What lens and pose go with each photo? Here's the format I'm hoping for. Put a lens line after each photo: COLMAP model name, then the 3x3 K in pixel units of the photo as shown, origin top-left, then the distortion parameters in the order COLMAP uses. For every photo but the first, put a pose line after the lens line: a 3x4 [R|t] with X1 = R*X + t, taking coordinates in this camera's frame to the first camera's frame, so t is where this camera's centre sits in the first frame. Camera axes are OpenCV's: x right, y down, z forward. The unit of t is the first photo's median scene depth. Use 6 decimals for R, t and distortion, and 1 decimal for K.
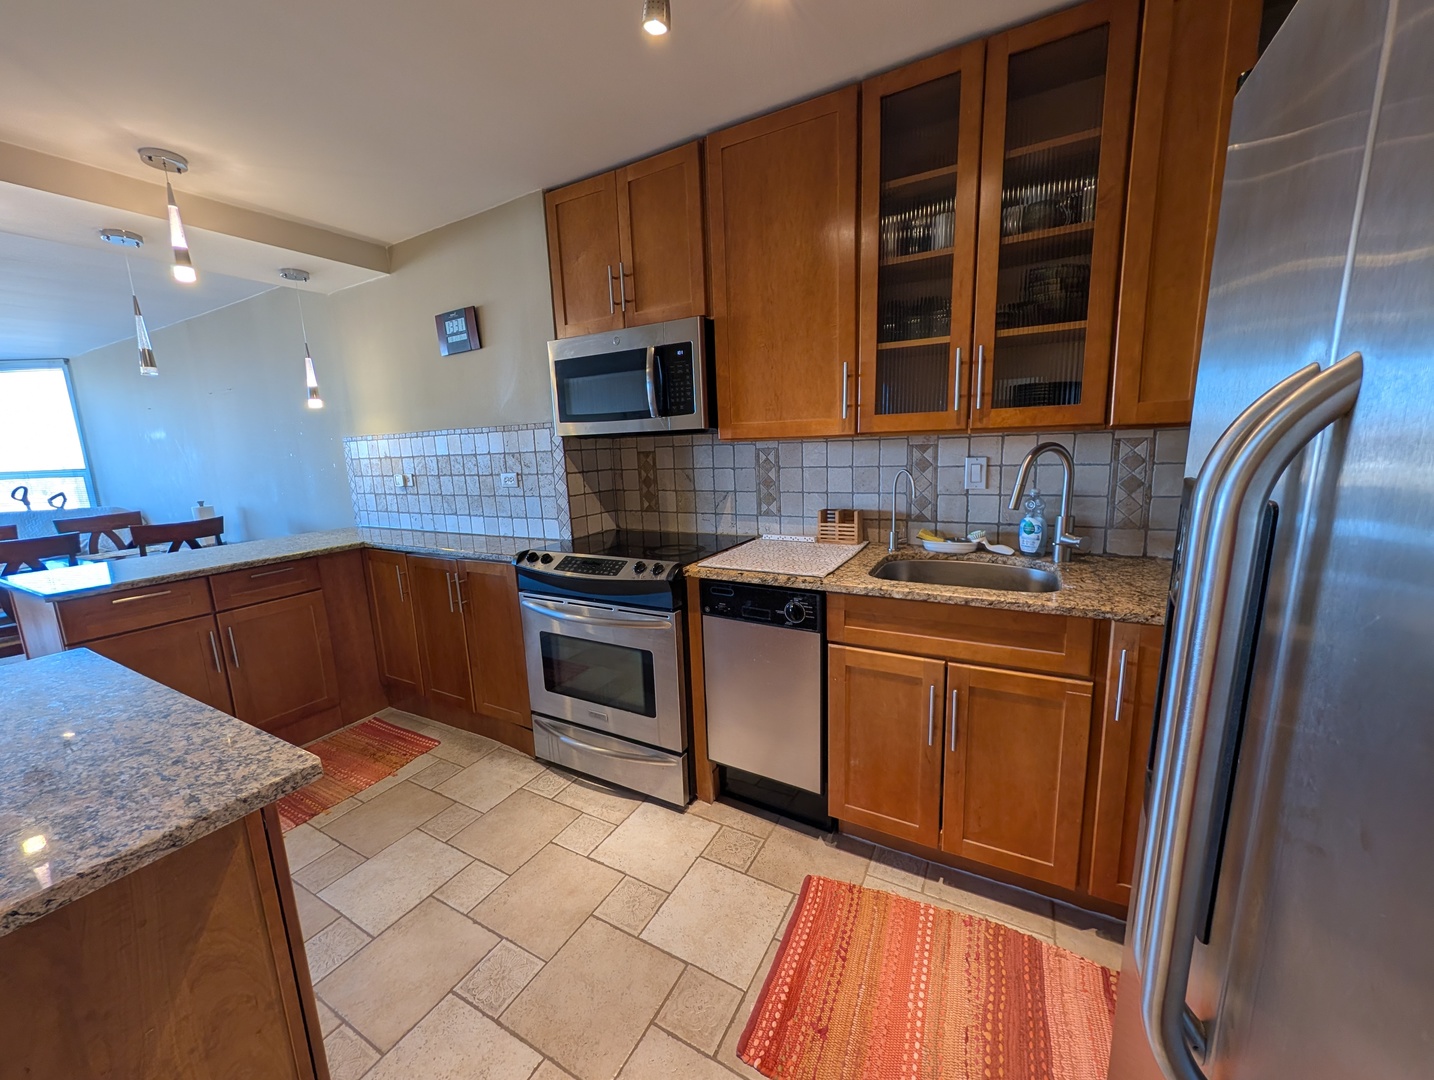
lens RADIAL K [[549.2, 0, 714.3], [0, 549.2, 536.1], [0, 0, 1]] dist [-0.002416, 0.000779]
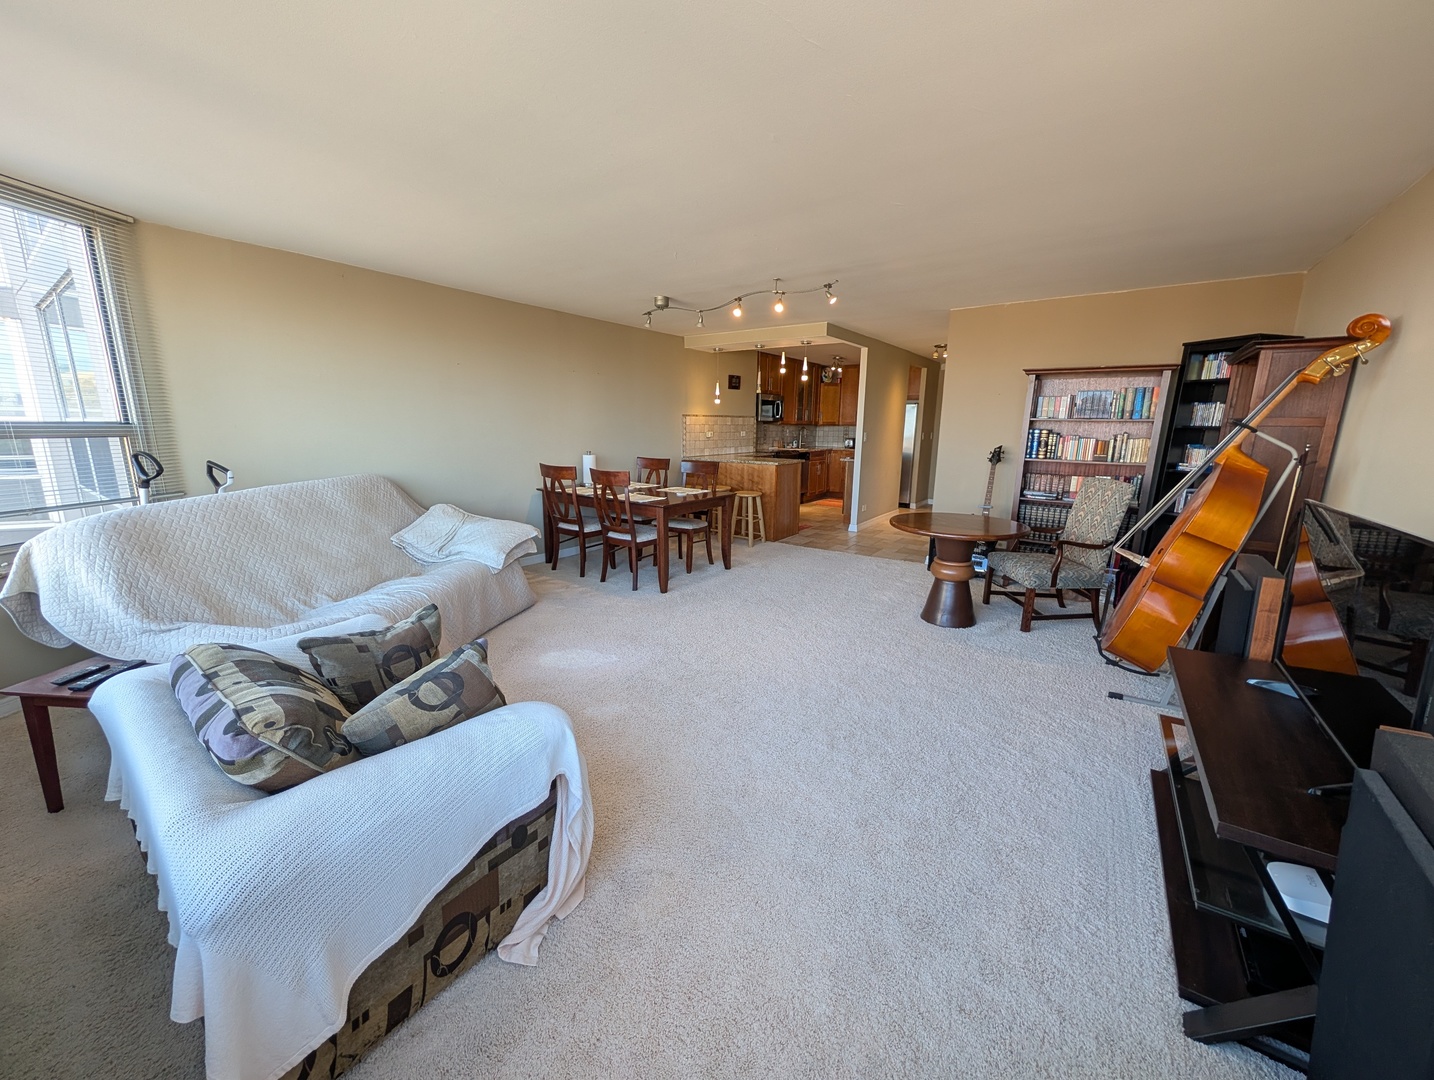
lens RADIAL K [[549.2, 0, 715.6], [0, 549.2, 535.6], [0, 0, 1]] dist [-0.002416, 0.000779]
pose [[0.112283, -0.160177, 0.980681, -4.538553], [0.154343, 0.977756, 0.142027, -0.009452], [-0.981617, 0.135414, 0.134507, 1.072179]]
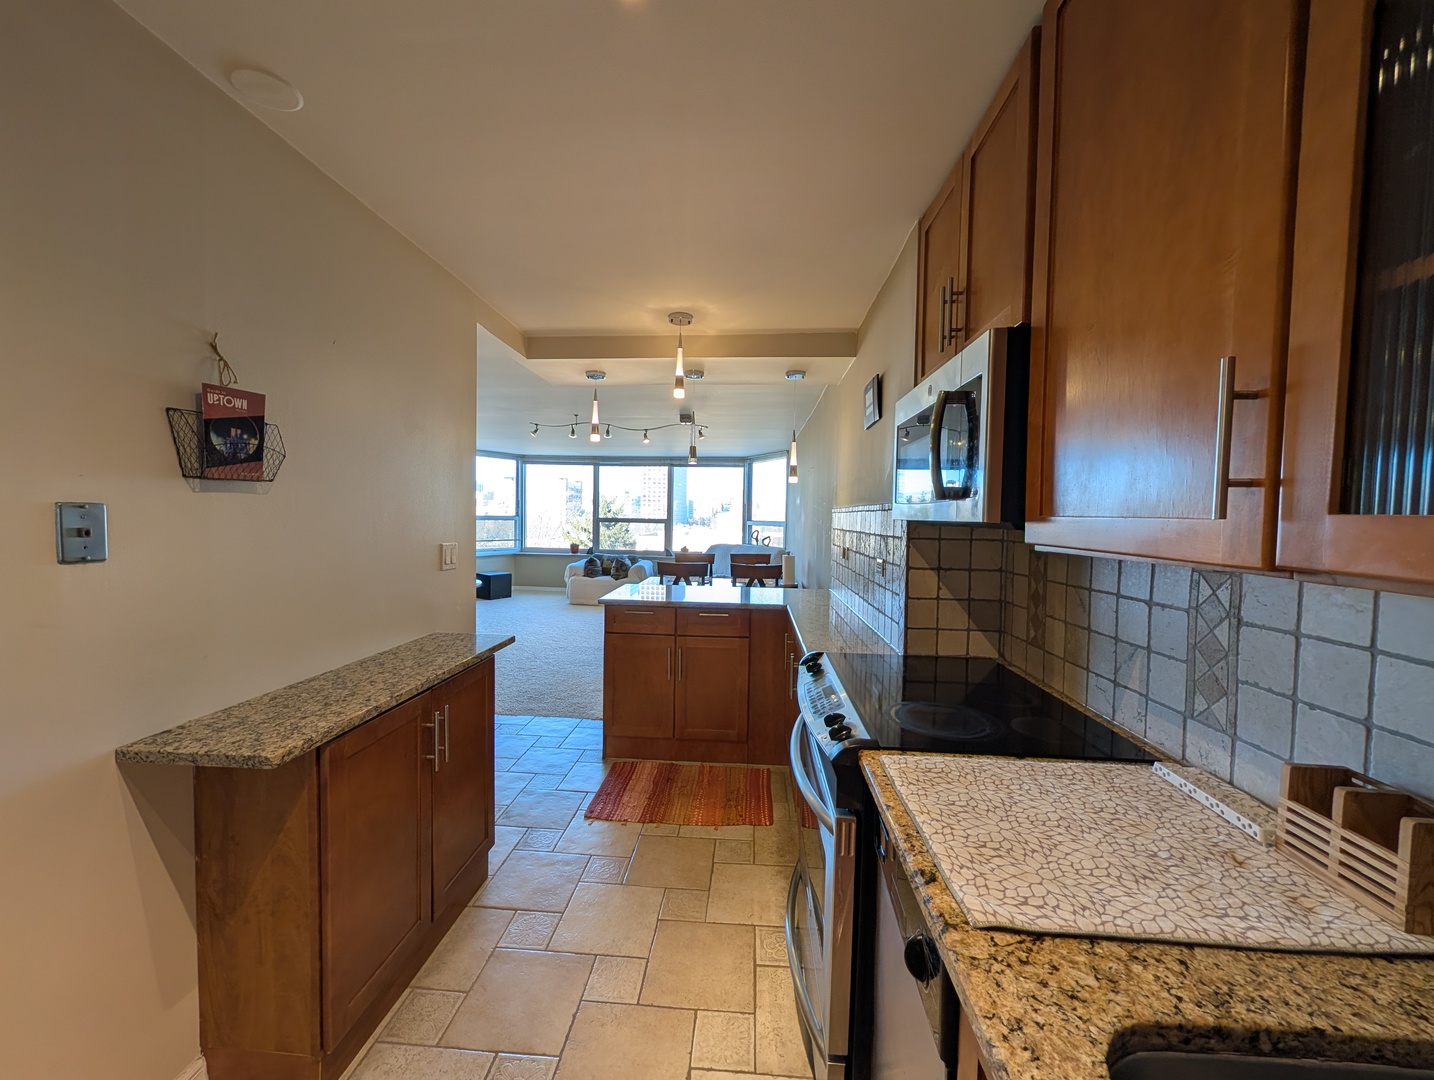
lens RADIAL K [[549.2, 0, 715.9], [0, 549.2, 537.3], [0, 0, 1]] dist [-0.002416, 0.000779]
pose [[0.425190, 0.082269, -0.901358, 0.368729], [-0.187718, 0.982222, 0.001099, -0.130880], [0.885424, 0.168734, 0.433074, 0.523469]]
